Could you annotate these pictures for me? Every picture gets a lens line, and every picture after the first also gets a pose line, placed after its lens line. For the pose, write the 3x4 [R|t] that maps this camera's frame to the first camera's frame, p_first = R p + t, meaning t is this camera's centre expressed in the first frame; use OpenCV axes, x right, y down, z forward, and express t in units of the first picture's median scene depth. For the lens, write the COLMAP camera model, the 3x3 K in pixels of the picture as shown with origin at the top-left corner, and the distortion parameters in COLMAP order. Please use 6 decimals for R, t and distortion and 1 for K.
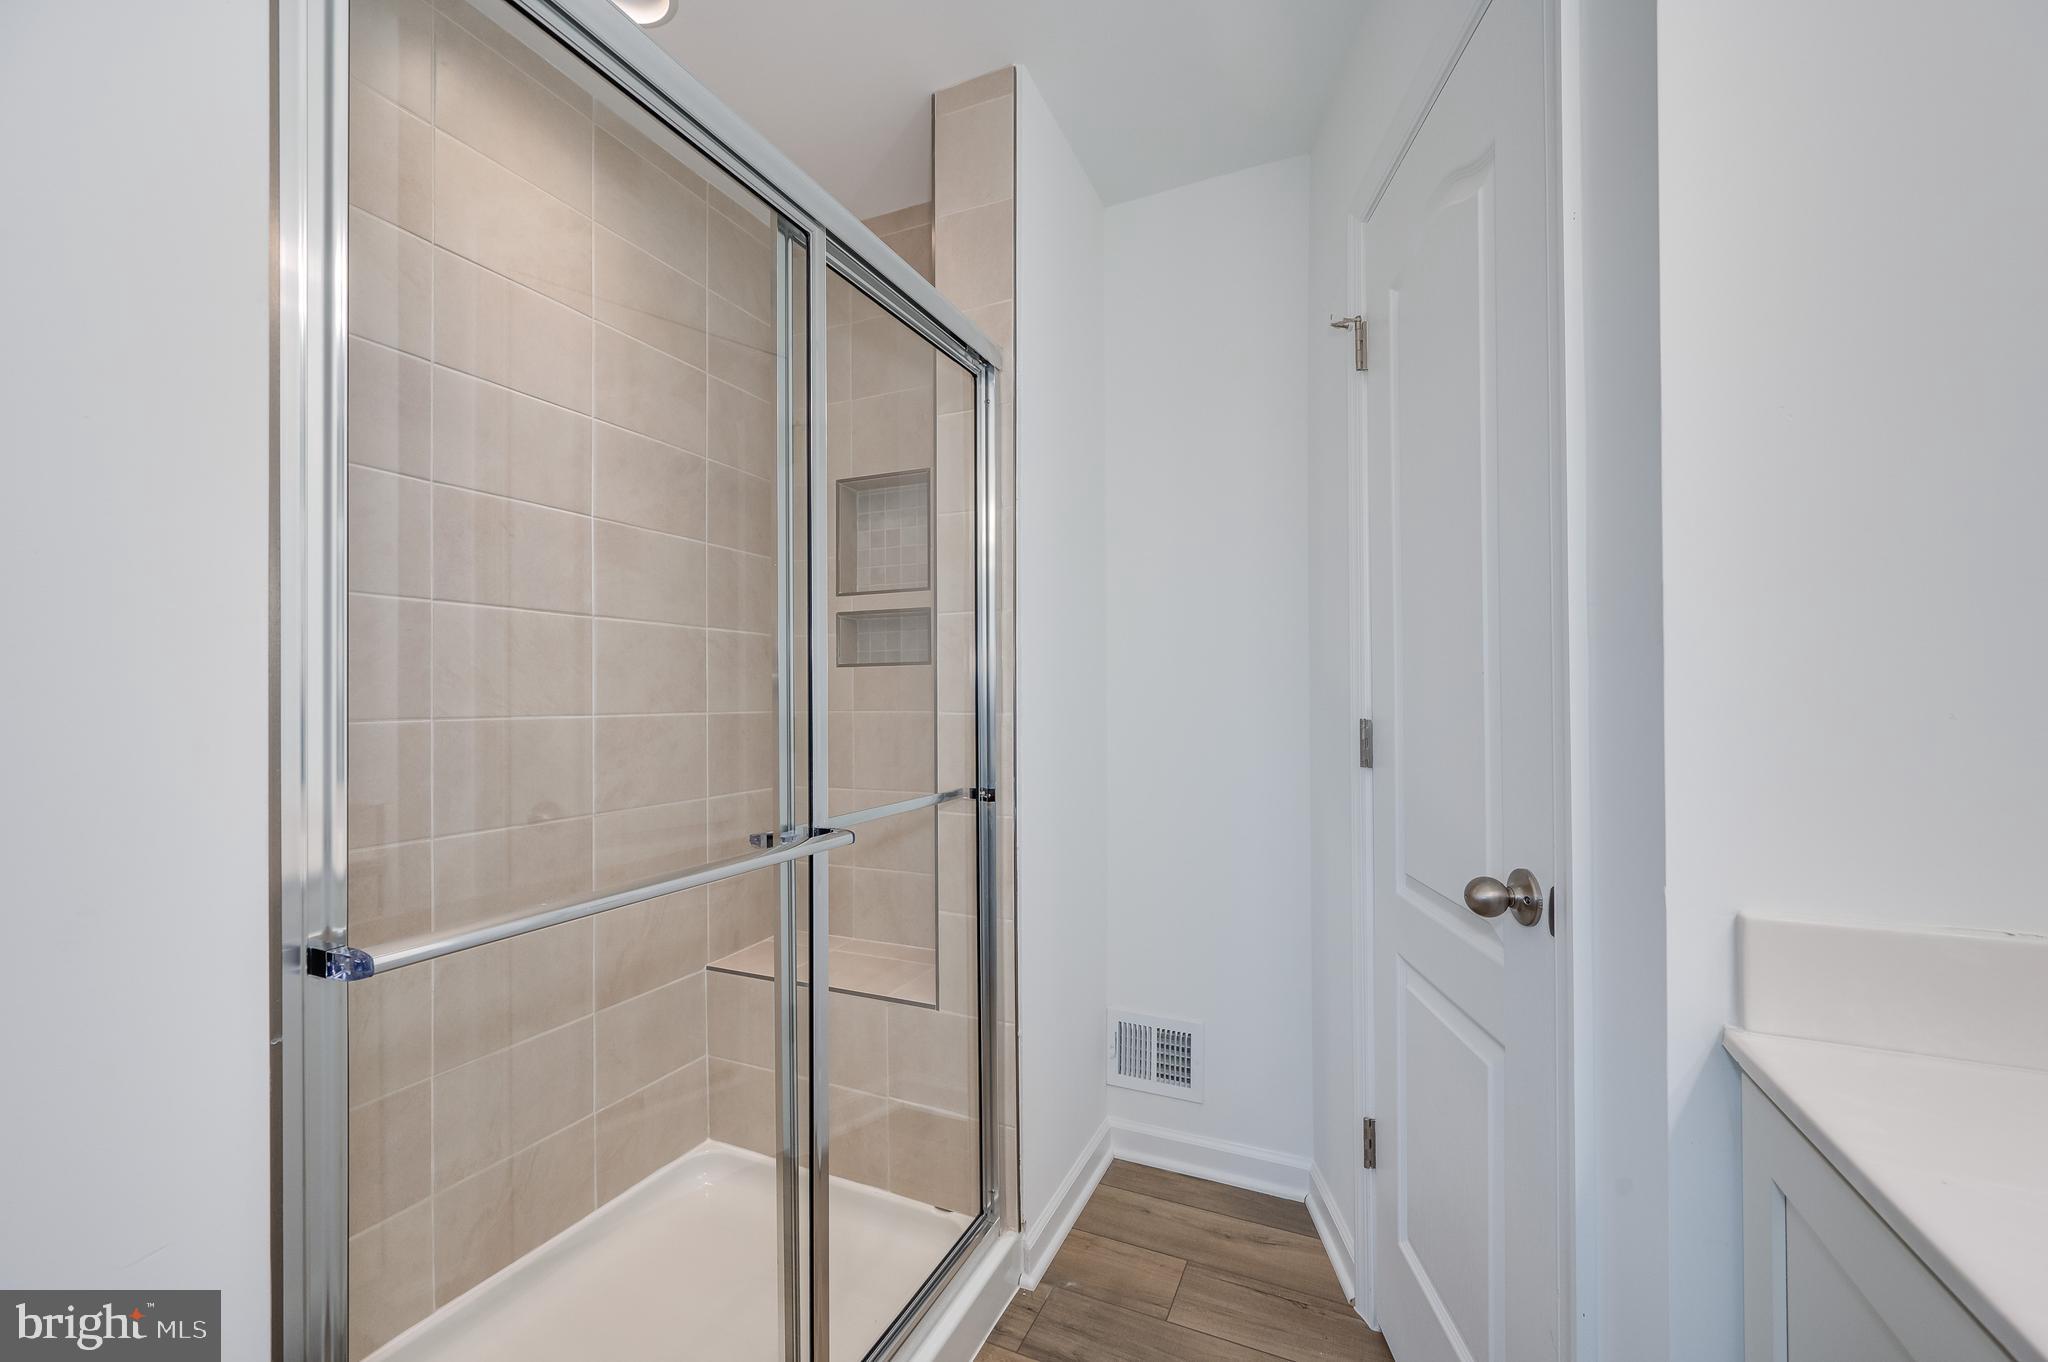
lens RADIAL K [[813.2, 0, 1022.7], [0, 813.2, 684.6], [0, 0, 1]] dist [-0.006696, 0.000255]
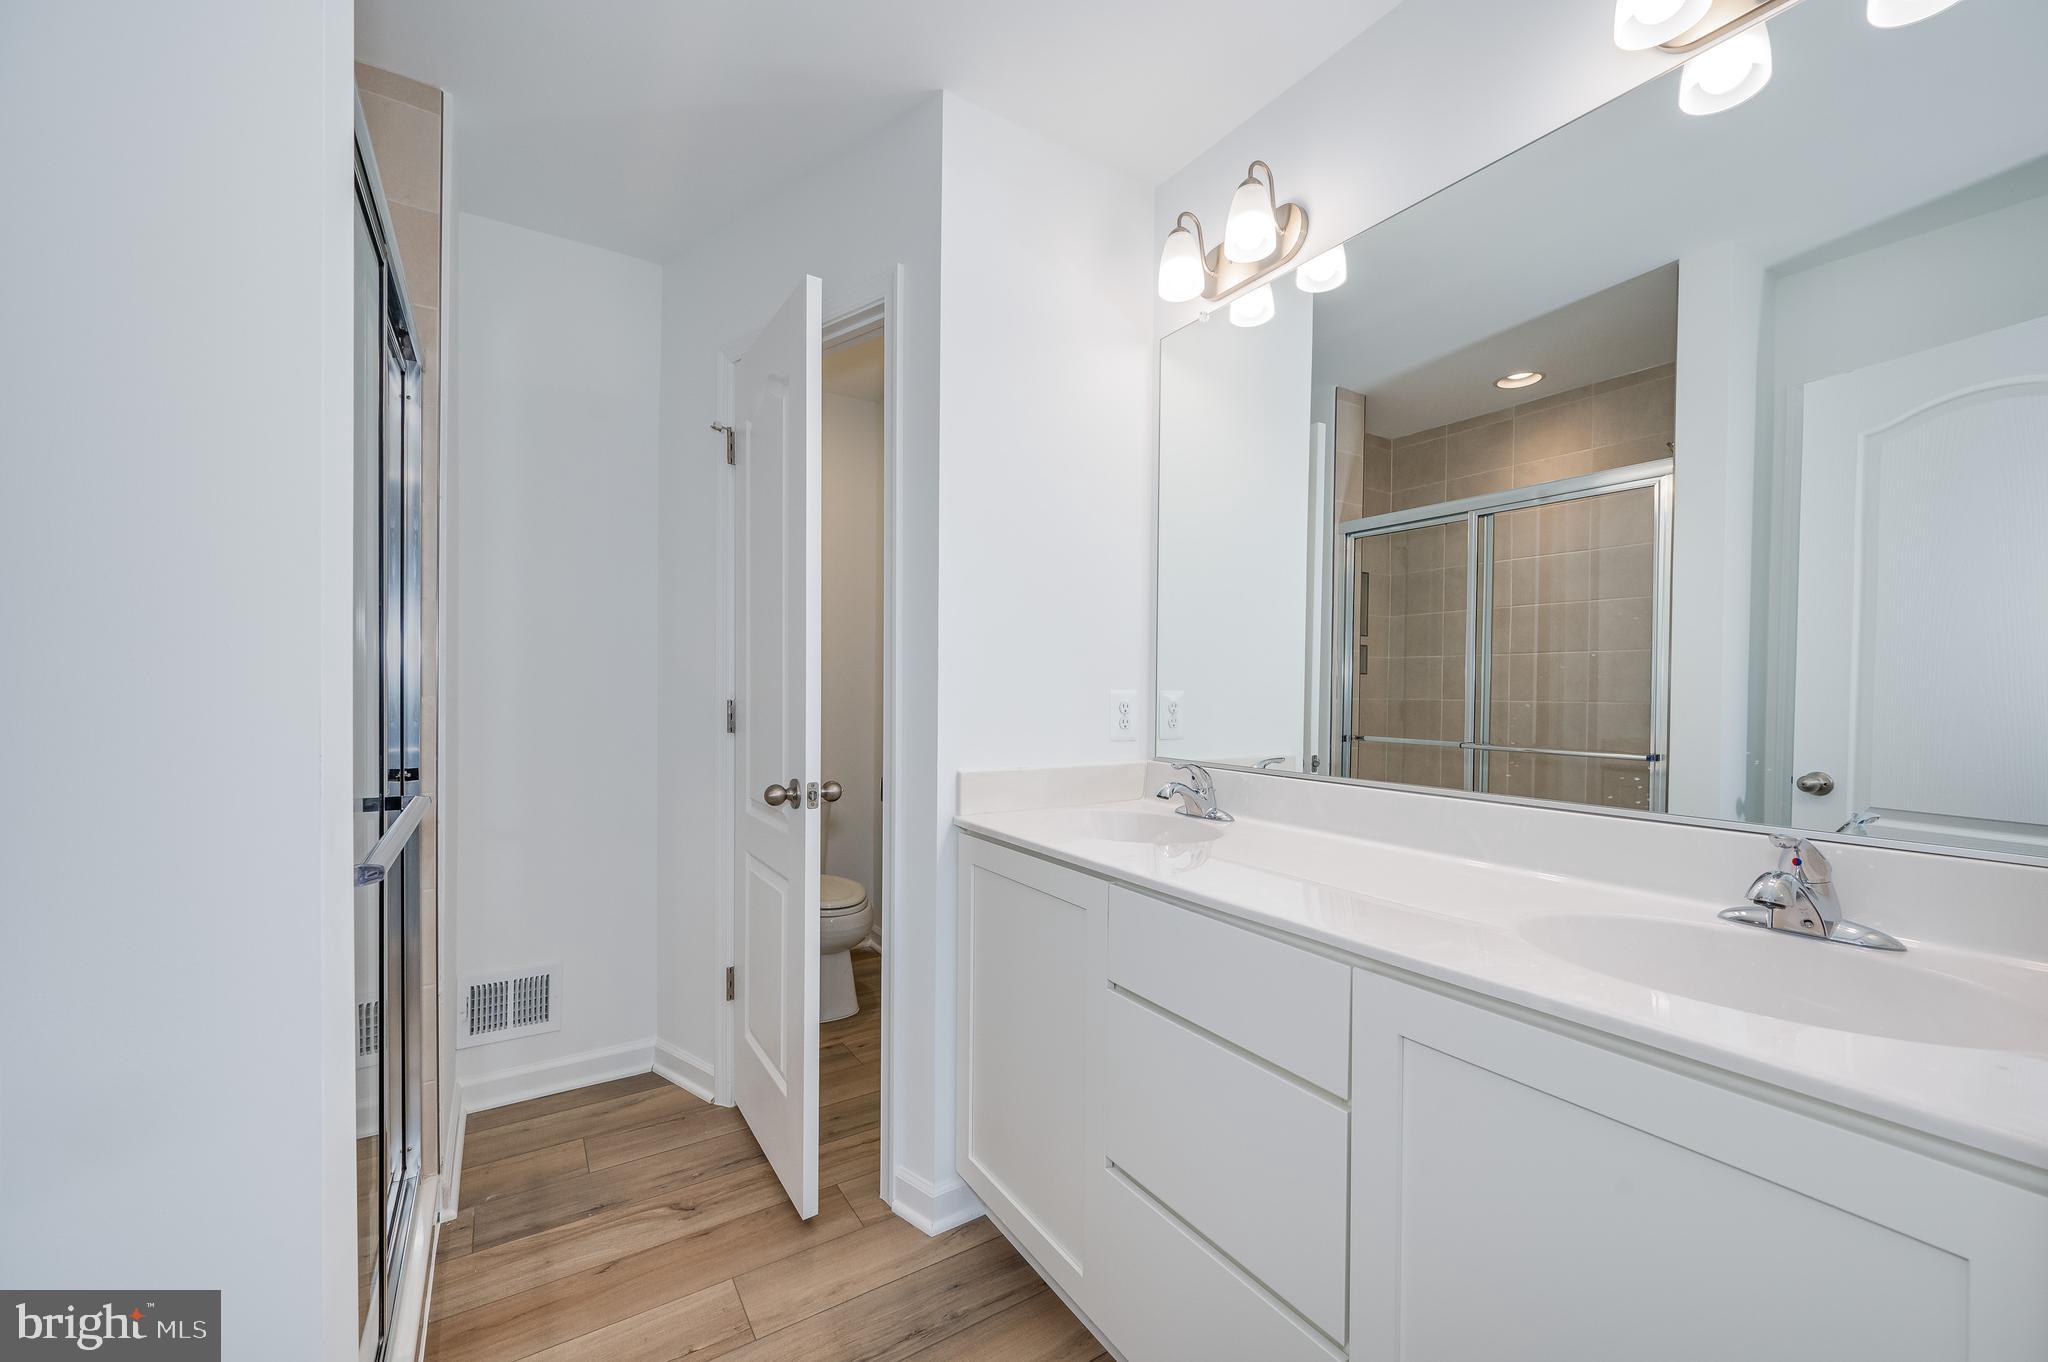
lens RADIAL K [[813.2, 0, 1017.8], [0, 813.2, 686.3], [0, 0, 1]] dist [-0.006696, 0.000255]
pose [[0.546417, 0.009441, 0.837460, -0.482563], [-0.018721, 0.999824, 0.000944, 0.005344], [-0.837304, -0.016193, 0.546498, -0.226436]]
